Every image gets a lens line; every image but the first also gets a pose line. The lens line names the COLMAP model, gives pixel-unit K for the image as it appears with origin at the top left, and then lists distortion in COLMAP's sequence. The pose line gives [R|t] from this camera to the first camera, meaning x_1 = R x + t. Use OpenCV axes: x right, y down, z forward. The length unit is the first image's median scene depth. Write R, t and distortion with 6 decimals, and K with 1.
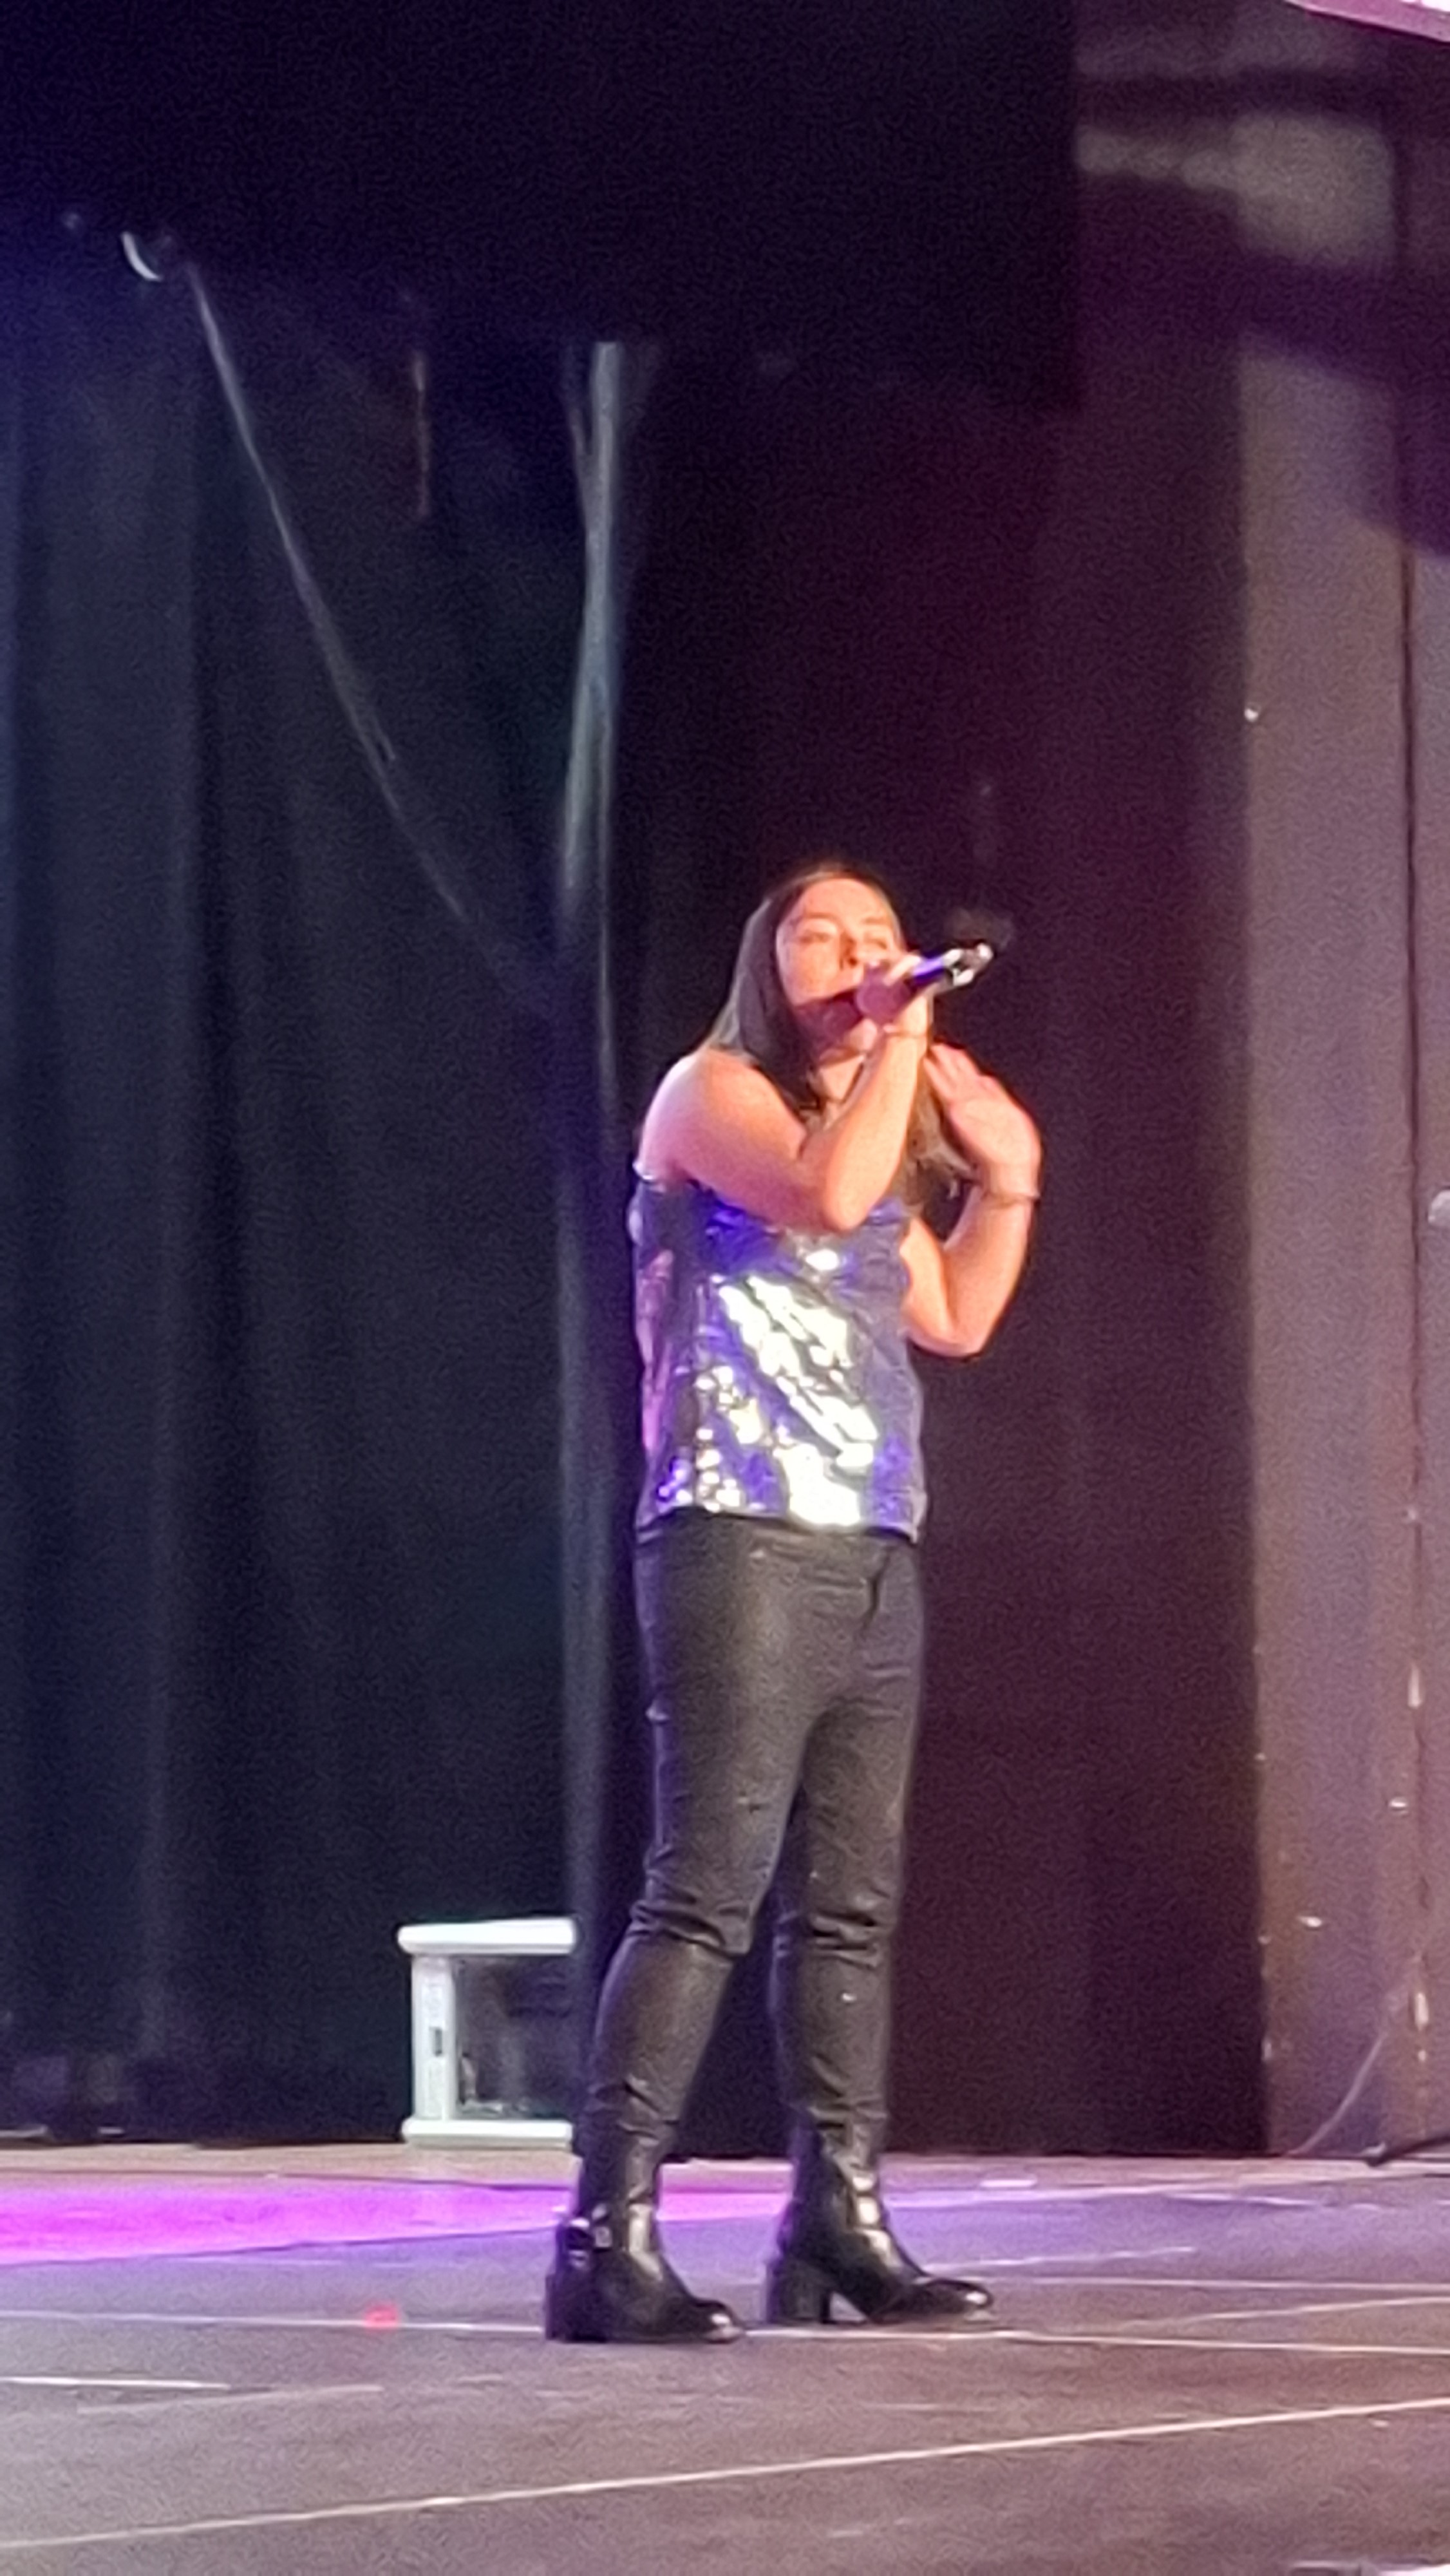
lens RADIAL K [[9371.8, 0, 657.3], [0, 9371.8, 1350.8], [0, 0, 1]] dist [0.219987, 0.000000]
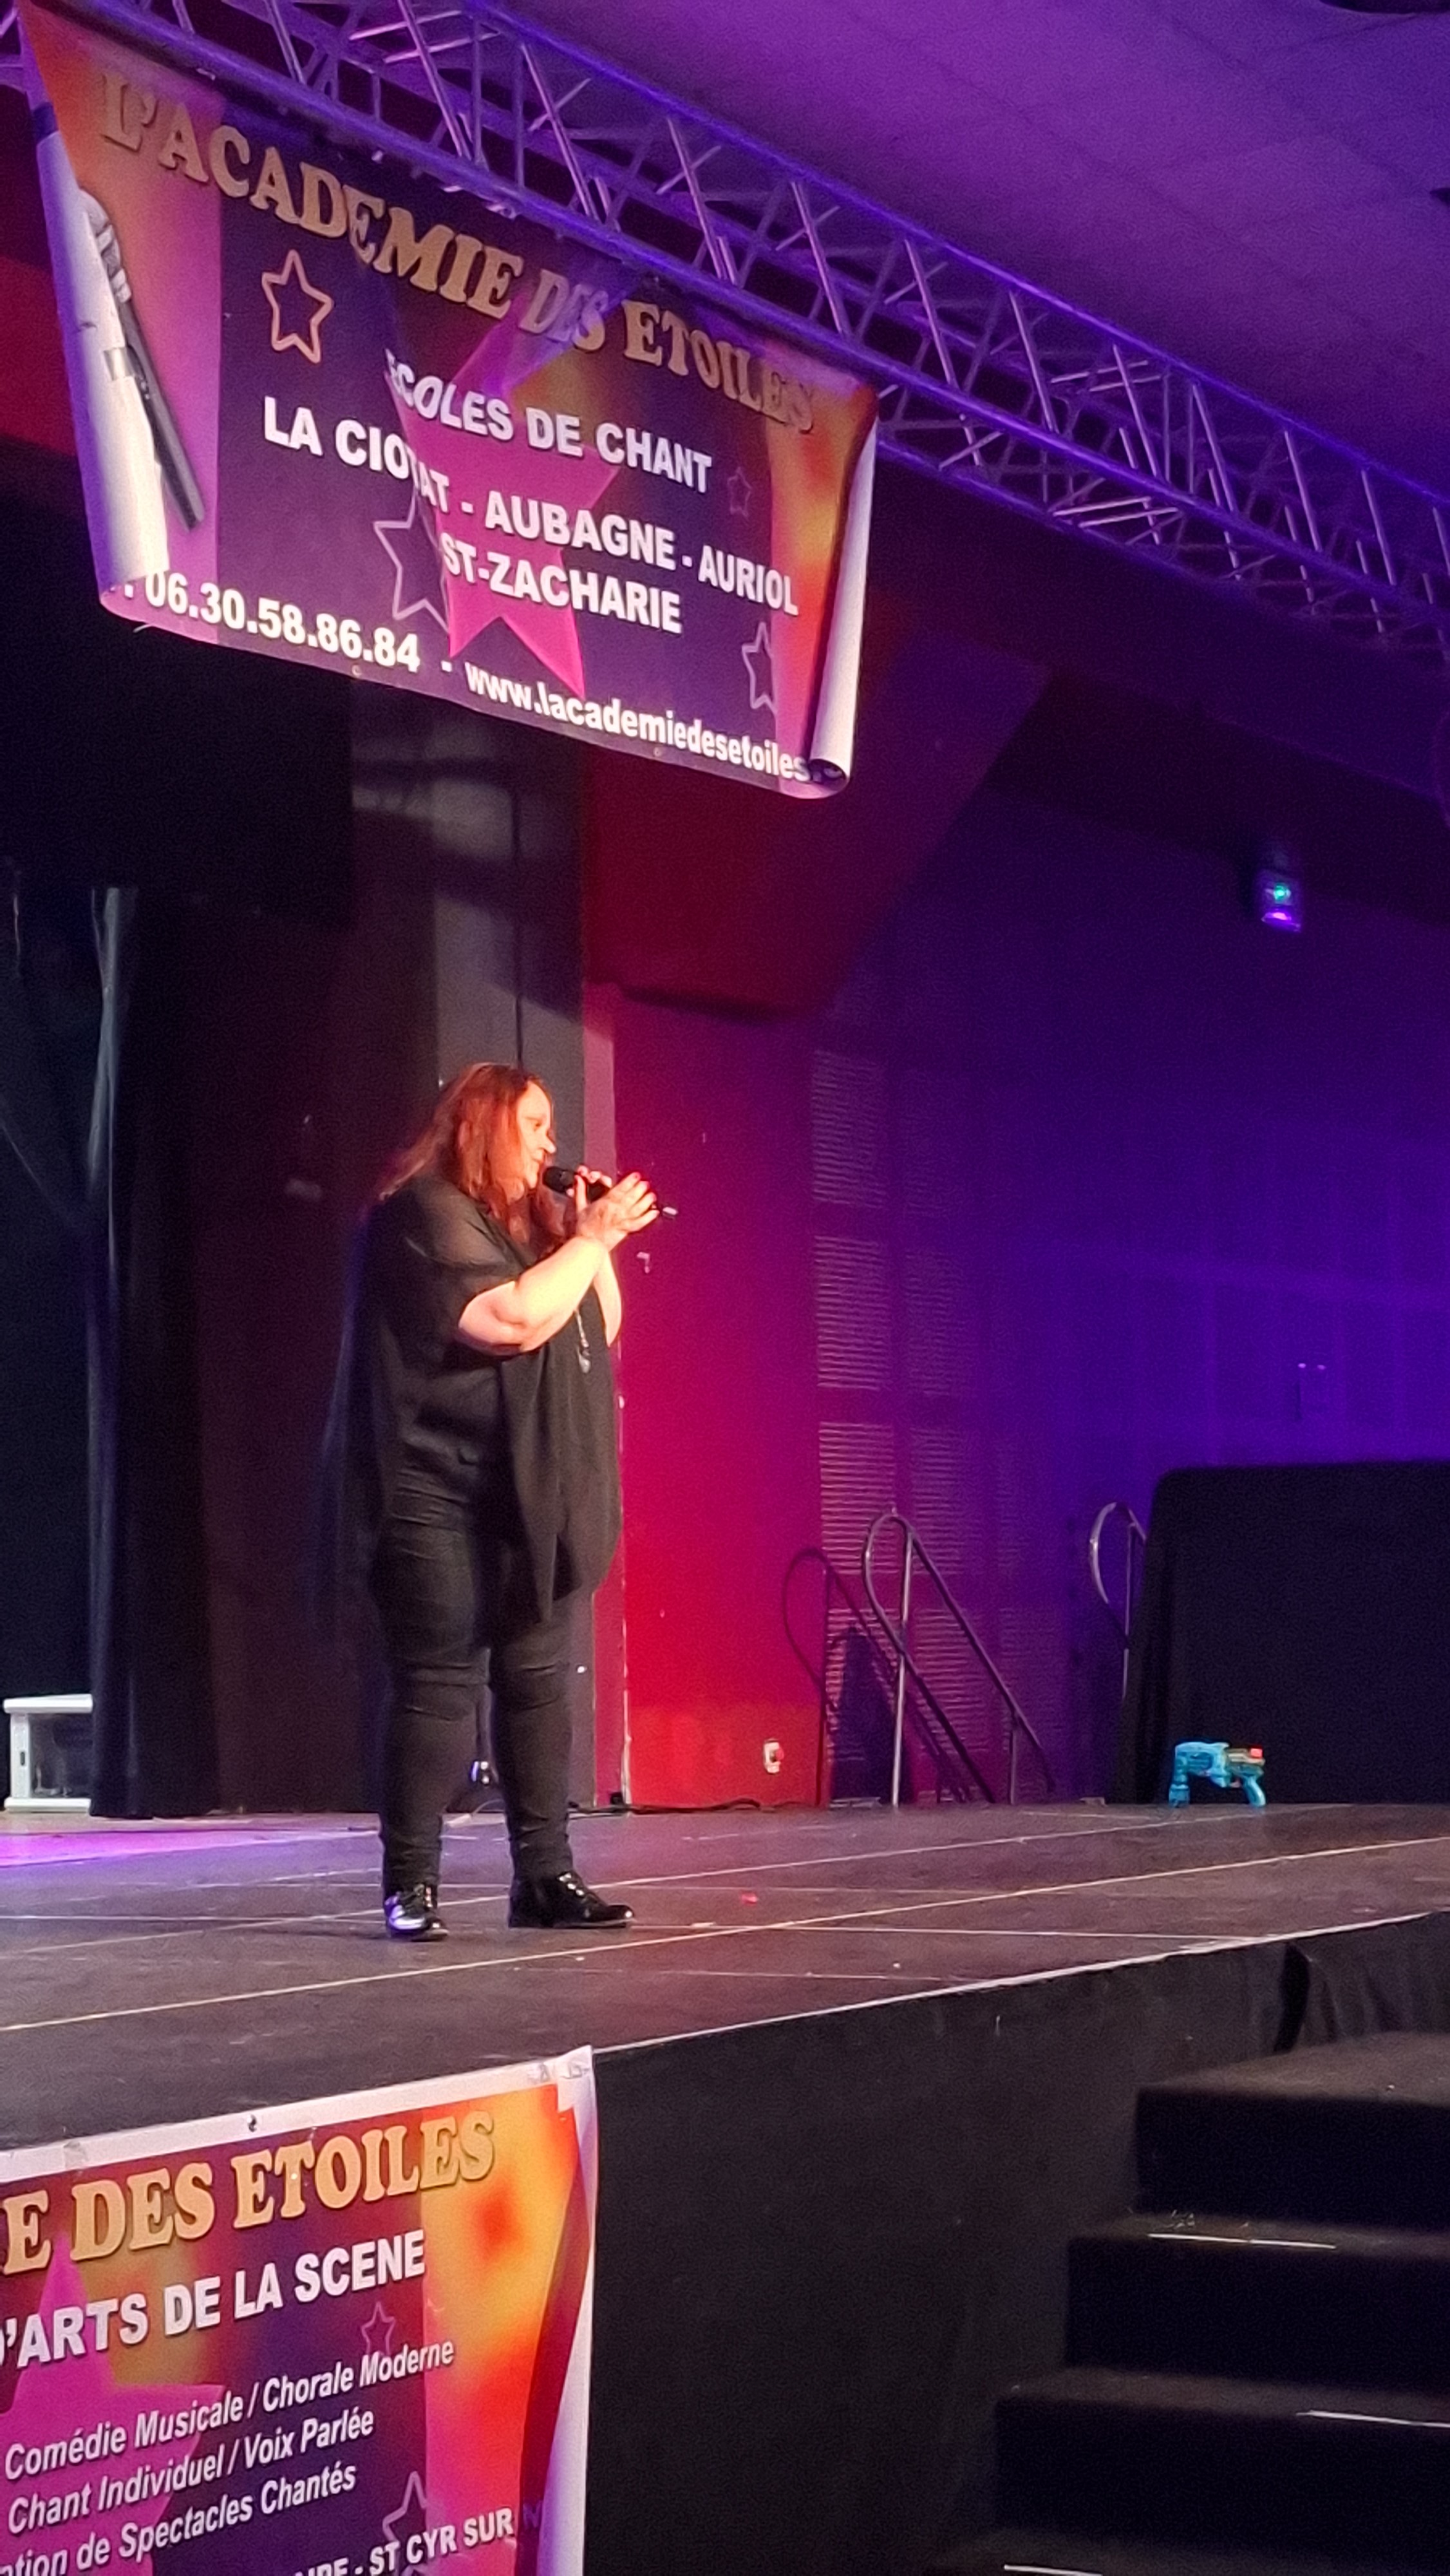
lens RADIAL K [[4538.3, 0, 716.8], [0, 4538.3, 1321.1], [0, 0, 1]] dist [0.143813, 0.000000]
pose [[0.992011, 0.001917, 0.126138, 0.000106], [0.000318, 0.999843, -0.017697, -0.000394], [-0.126152, 0.017595, 0.991855, 0.042515]]
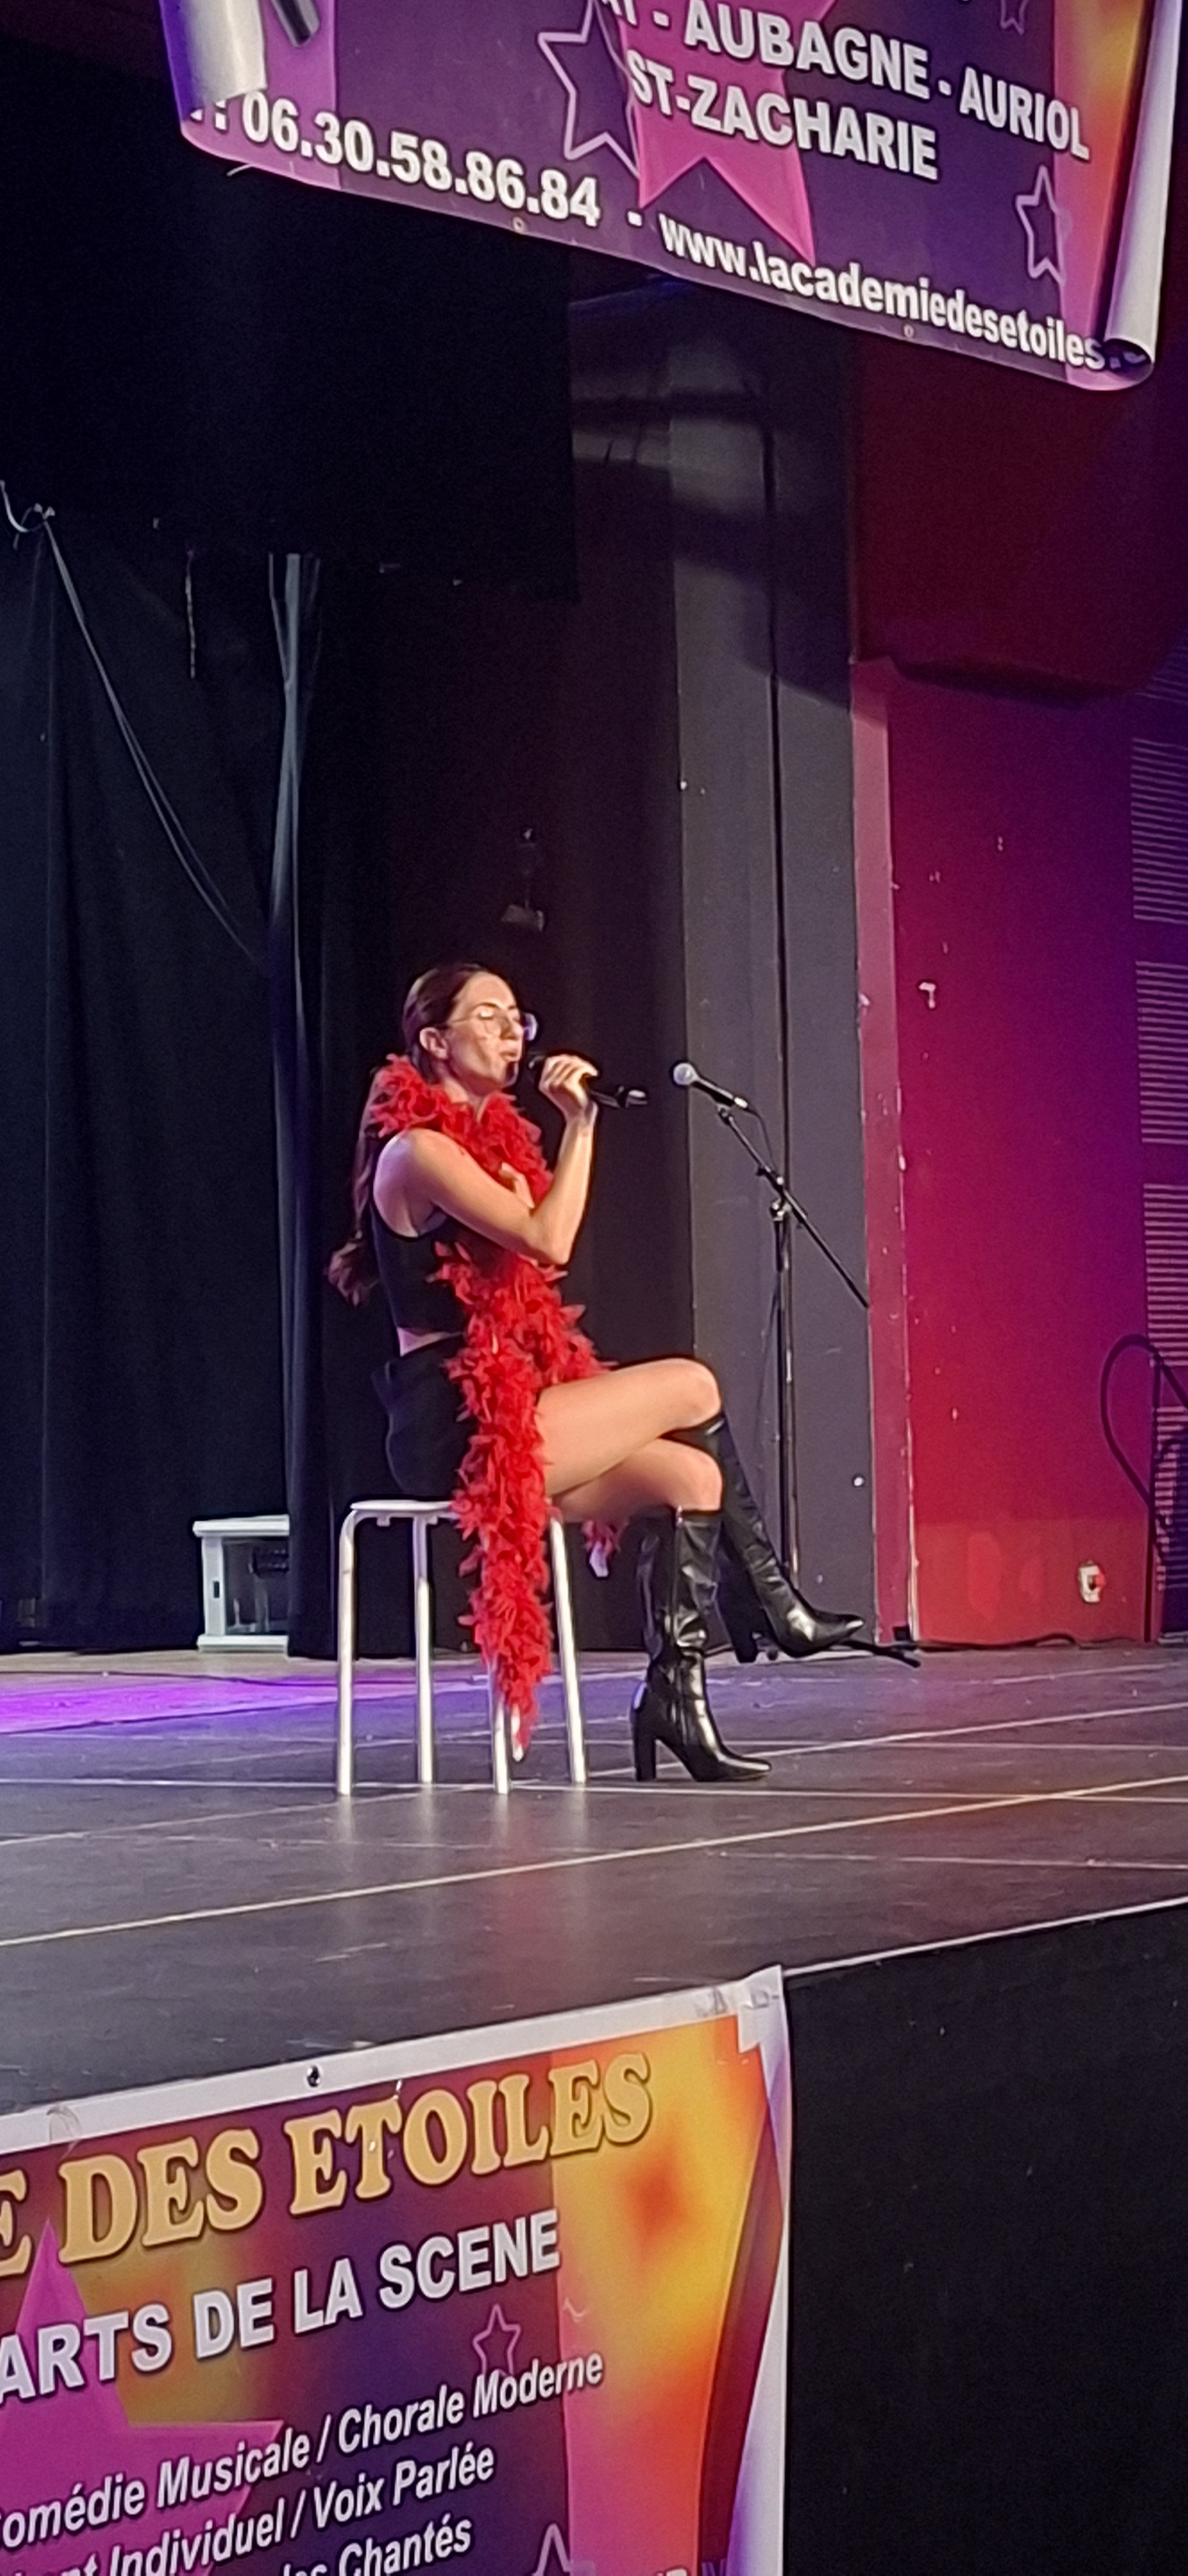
lens RADIAL K [[5022.5, 0, 589.3], [0, 5022.5, 1357.3], [0, 0, 1]] dist [0.133693, 0.000000]
pose [[0.999383, -0.015864, 0.031331, 0.016832], [0.014852, 0.999369, 0.032253, 0.004448], [-0.031823, -0.031767, 0.998989, 0.107385]]
